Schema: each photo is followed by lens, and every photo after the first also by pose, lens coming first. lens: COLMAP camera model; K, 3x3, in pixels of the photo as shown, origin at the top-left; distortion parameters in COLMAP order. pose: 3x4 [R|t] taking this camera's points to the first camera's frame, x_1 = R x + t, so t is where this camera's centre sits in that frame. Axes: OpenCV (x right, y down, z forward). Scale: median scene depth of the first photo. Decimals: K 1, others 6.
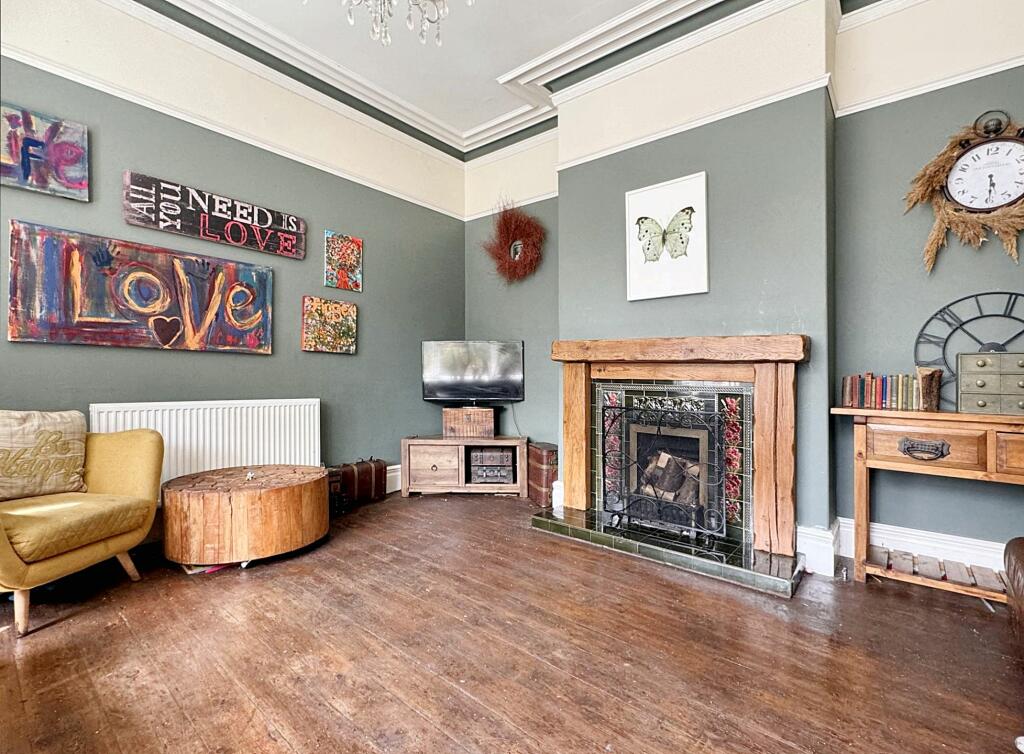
lens RADIAL K [[465.6, 0, 522.1], [0, 465.6, 371.9], [0, 0, 1]] dist [0.004260, -0.001140]
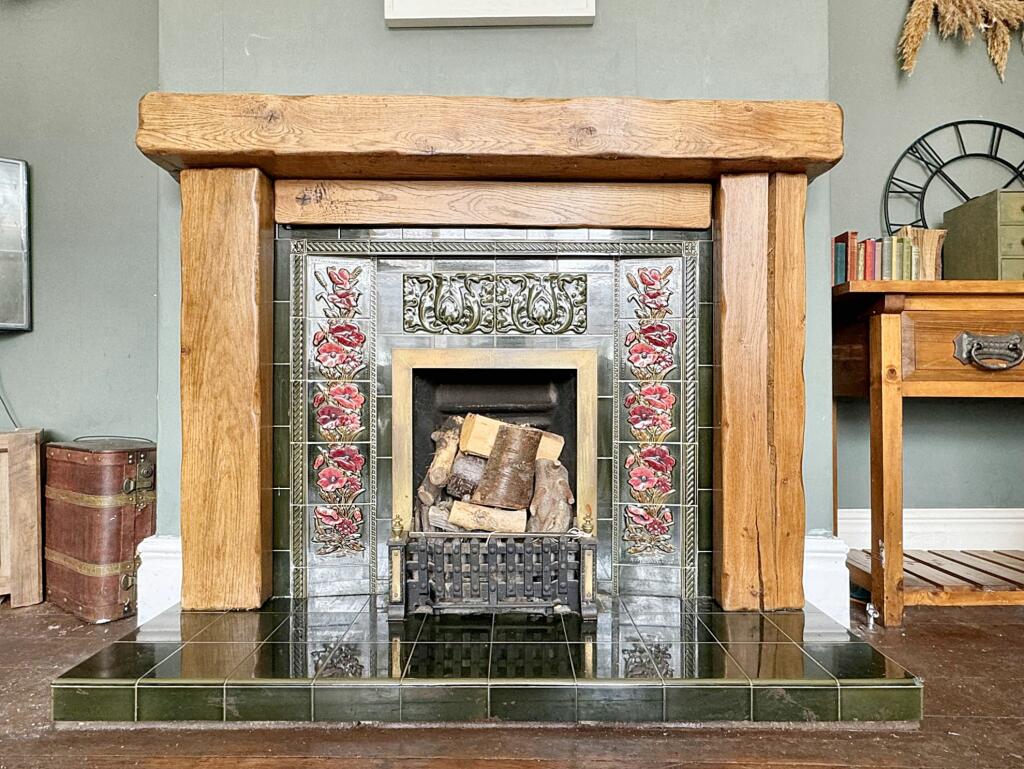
lens RADIAL K [[566.7, 0, 512.3], [0, 566.7, 384.7], [0, 0, 1]] dist [0.000554, -0.000173]
pose [[0.769424, -0.000654, 0.638738, 0.010517], [-0.000070, 0.999999, 0.001108, 0.099251], [-0.638738, -0.000897, 0.769423, 0.415430]]
